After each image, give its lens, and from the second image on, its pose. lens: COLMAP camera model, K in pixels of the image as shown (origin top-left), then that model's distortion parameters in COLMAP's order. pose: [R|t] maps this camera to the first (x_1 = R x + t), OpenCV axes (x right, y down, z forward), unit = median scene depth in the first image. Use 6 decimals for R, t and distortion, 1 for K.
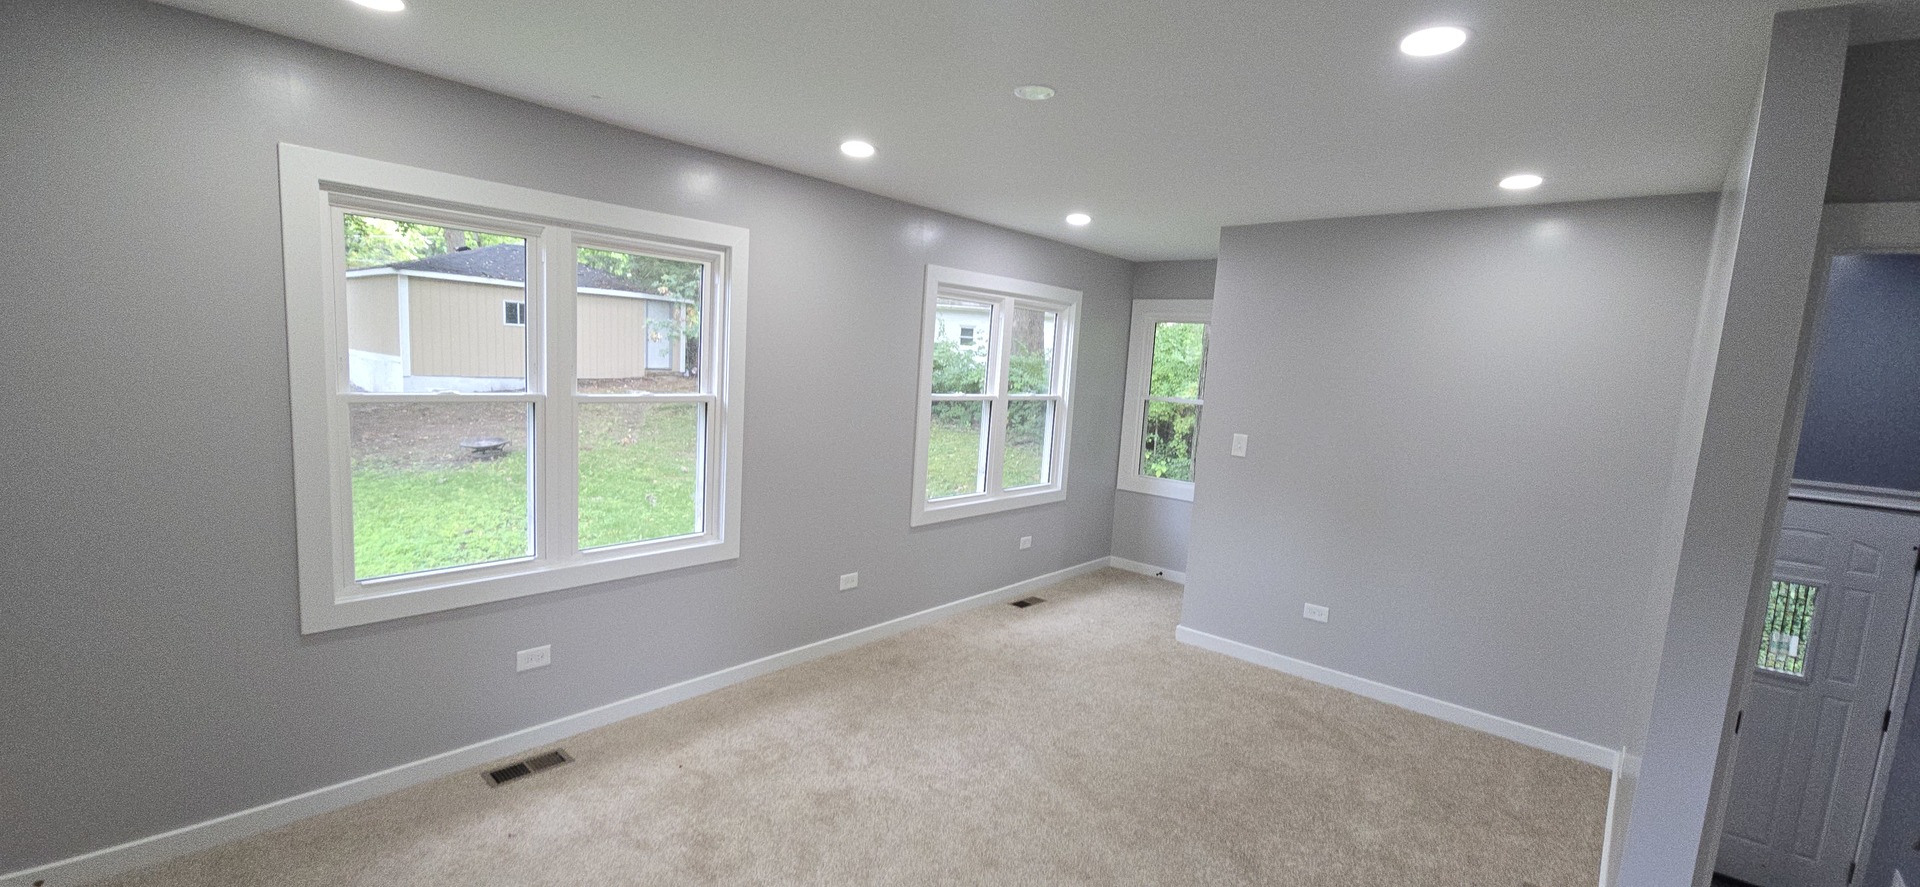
lens RADIAL K [[783.2, 0, 958.0], [0, 783.2, 449.4], [0, 0, 1]] dist [0.000827, -0.002694]
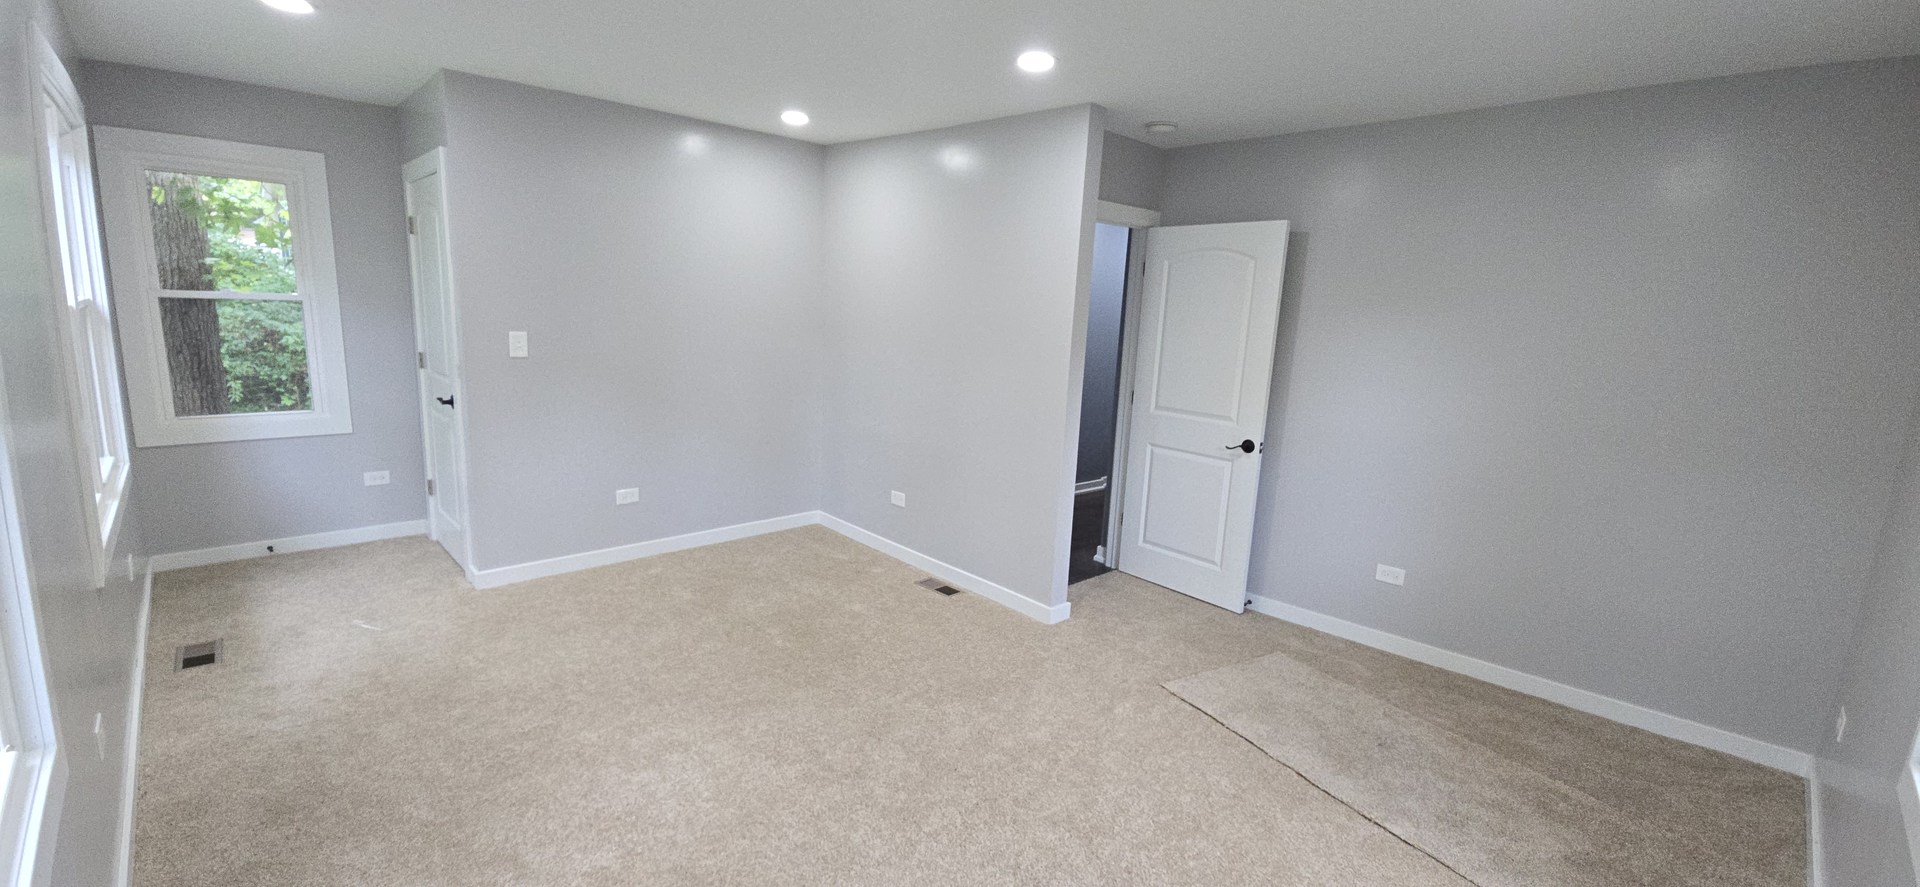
lens RADIAL K [[783.2, 0, 951.2], [0, 783.2, 440.3], [0, 0, 1]] dist [0.000827, -0.002694]
pose [[0.075110, -0.222294, 0.972082, -0.615181], [0.078141, 0.973150, 0.216501, -0.067796], [-0.994109, 0.059698, 0.090463, 0.574352]]
